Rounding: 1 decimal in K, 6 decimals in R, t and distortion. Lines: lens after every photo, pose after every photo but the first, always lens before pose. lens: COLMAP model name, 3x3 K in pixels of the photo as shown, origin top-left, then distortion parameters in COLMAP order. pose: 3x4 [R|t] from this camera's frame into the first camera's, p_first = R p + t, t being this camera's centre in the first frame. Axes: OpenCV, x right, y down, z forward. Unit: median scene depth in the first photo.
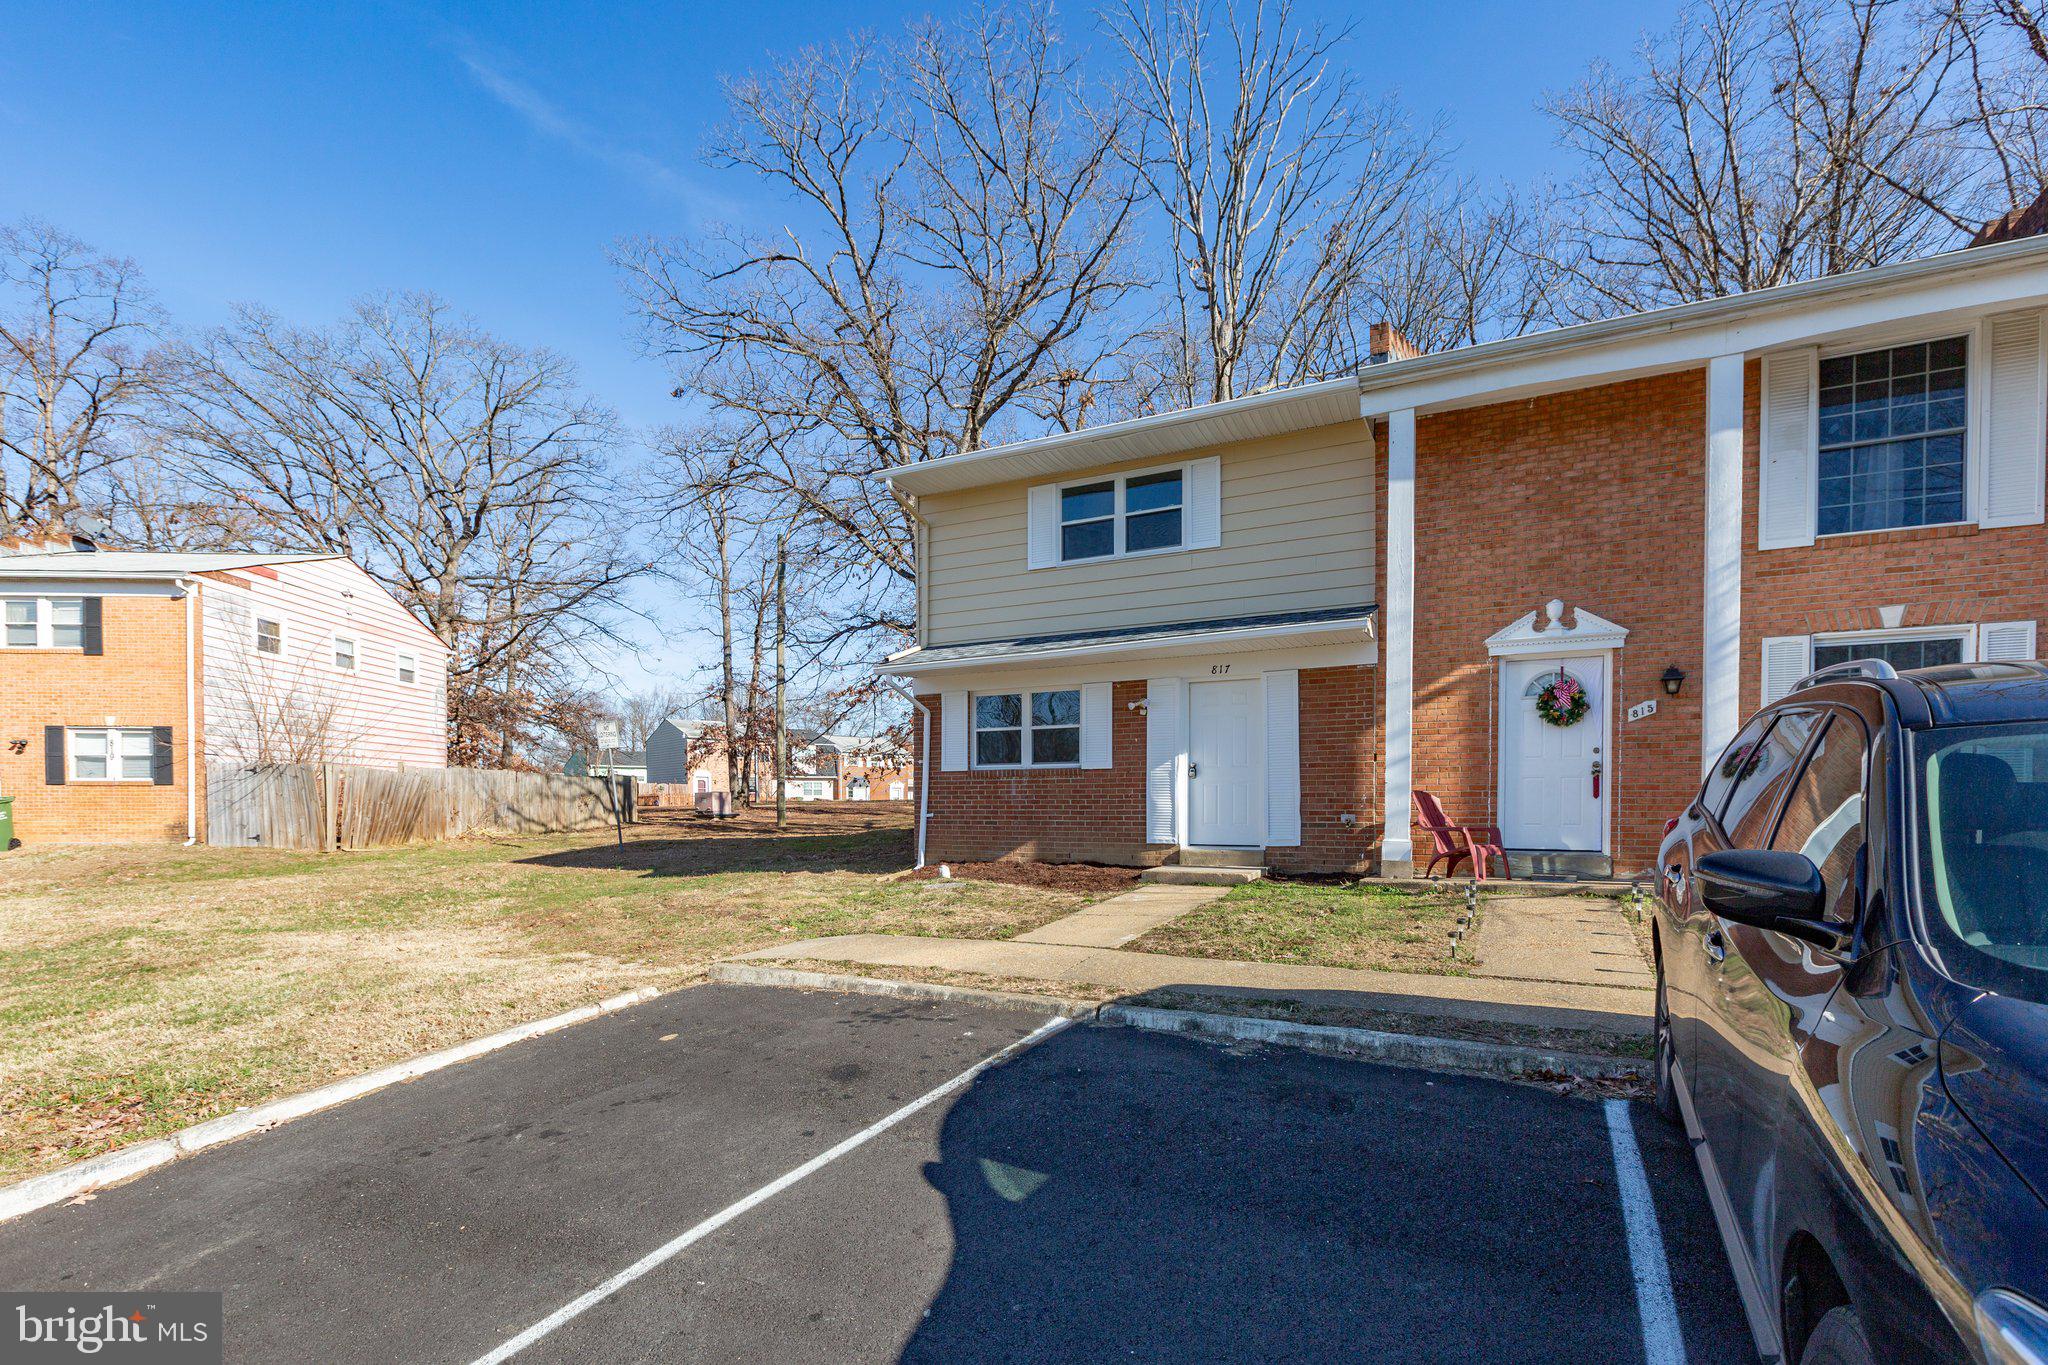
lens RADIAL K [[985.7, 0, 970.2], [0, 985.7, 819.6], [0, 0, 1]] dist [0.001915, 0.000332]
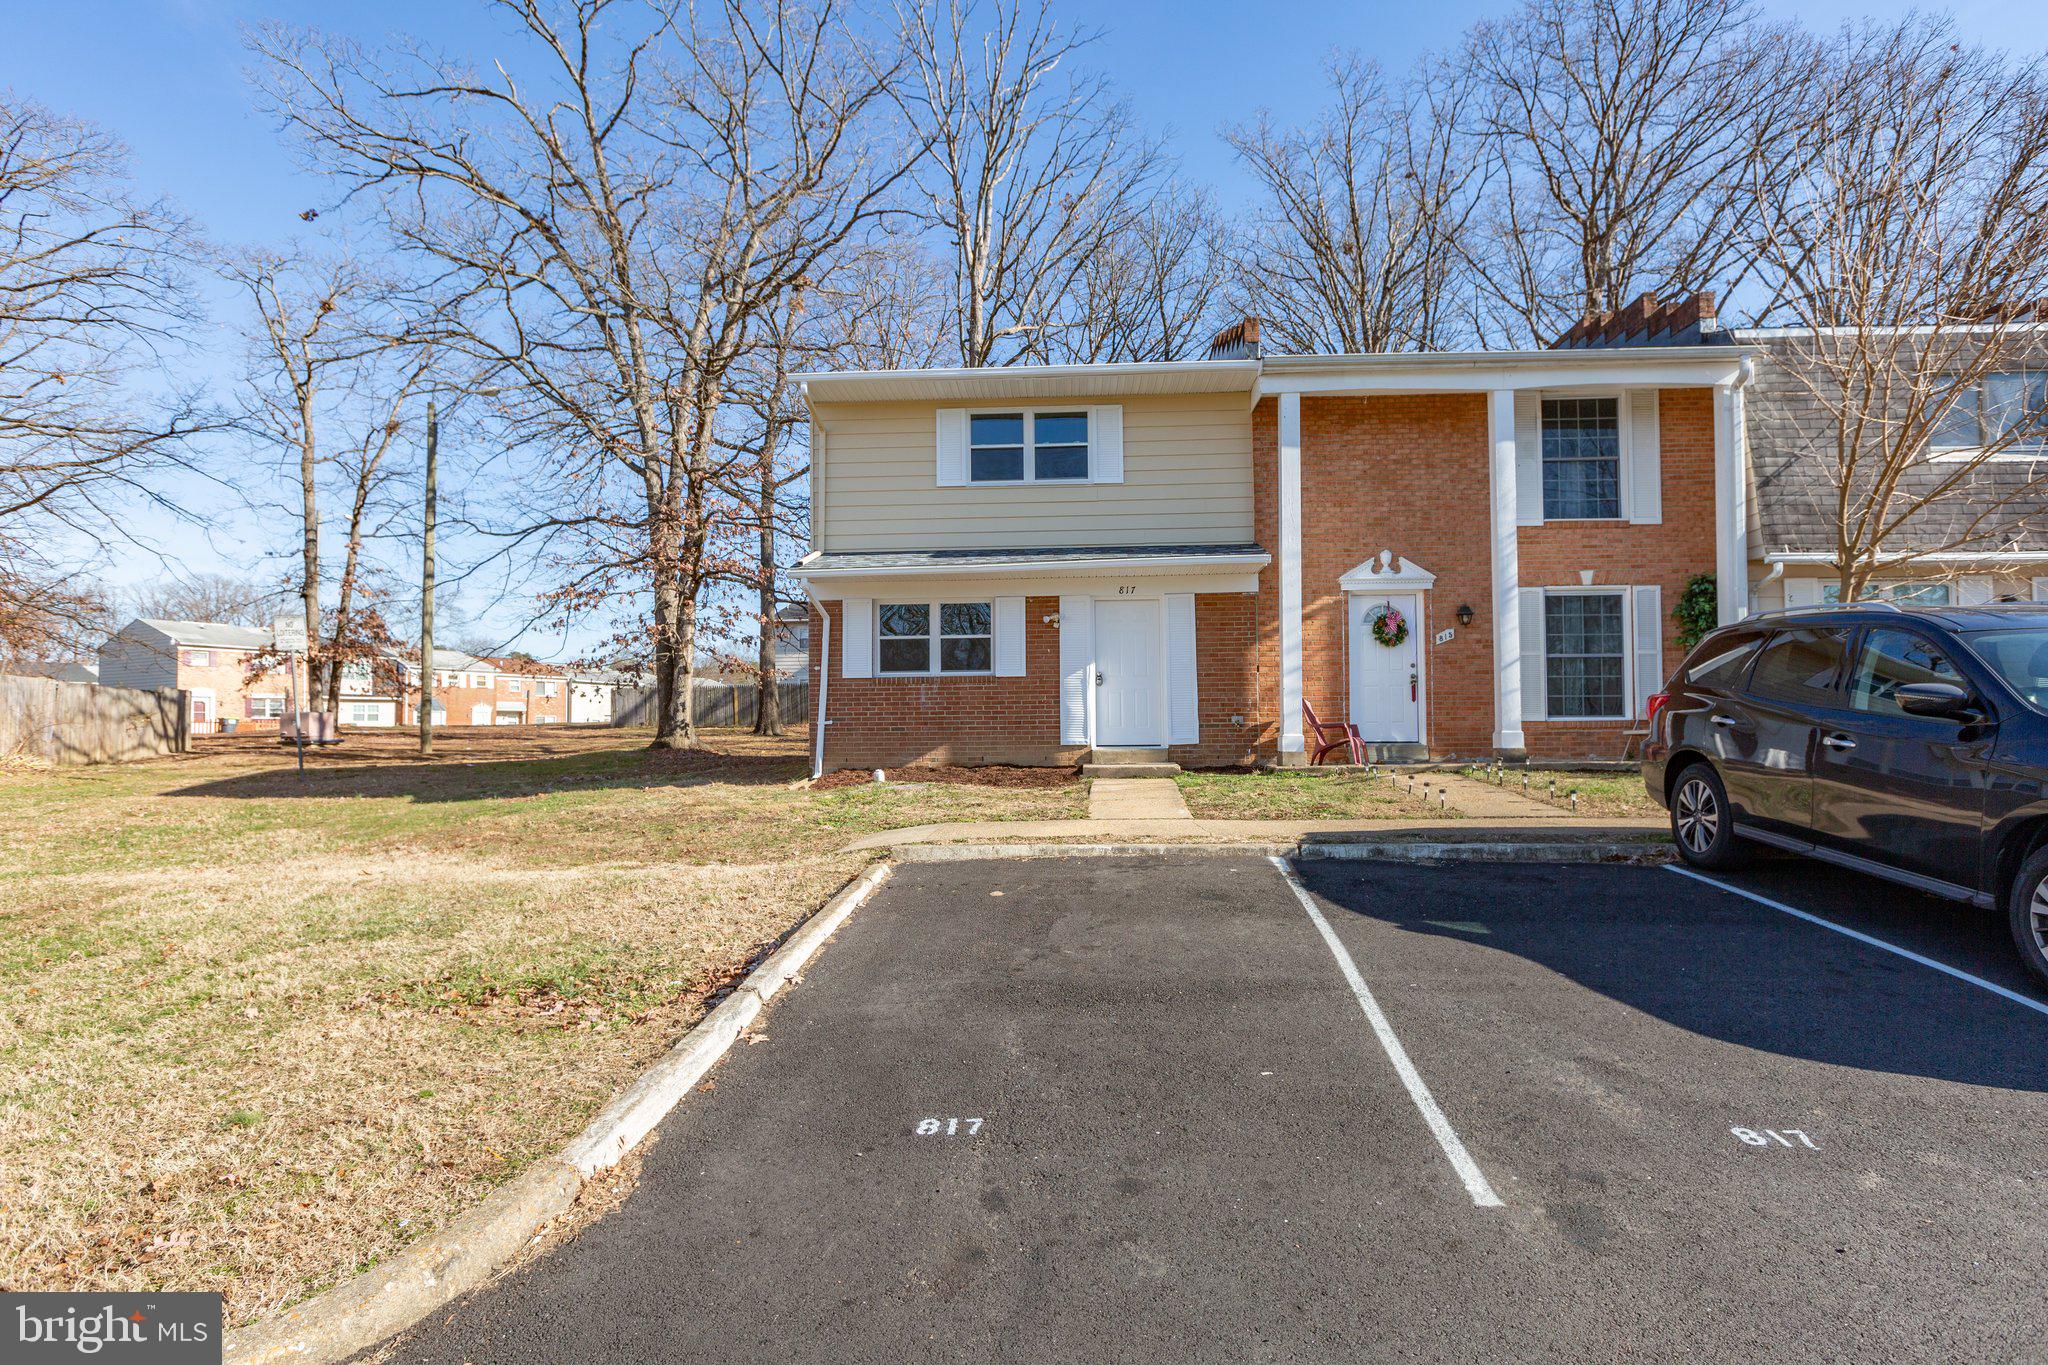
lens RADIAL K [[1076.9, 0, 1013.4], [0, 1076.9, 695.7], [0, 0, 1]] dist [-0.001087, -0.000266]
pose [[0.903746, 0.007772, 0.427998, -0.389988], [0.014198, 0.998741, -0.048114, 0.026778], [-0.427833, 0.049560, 0.902498, -0.058176]]
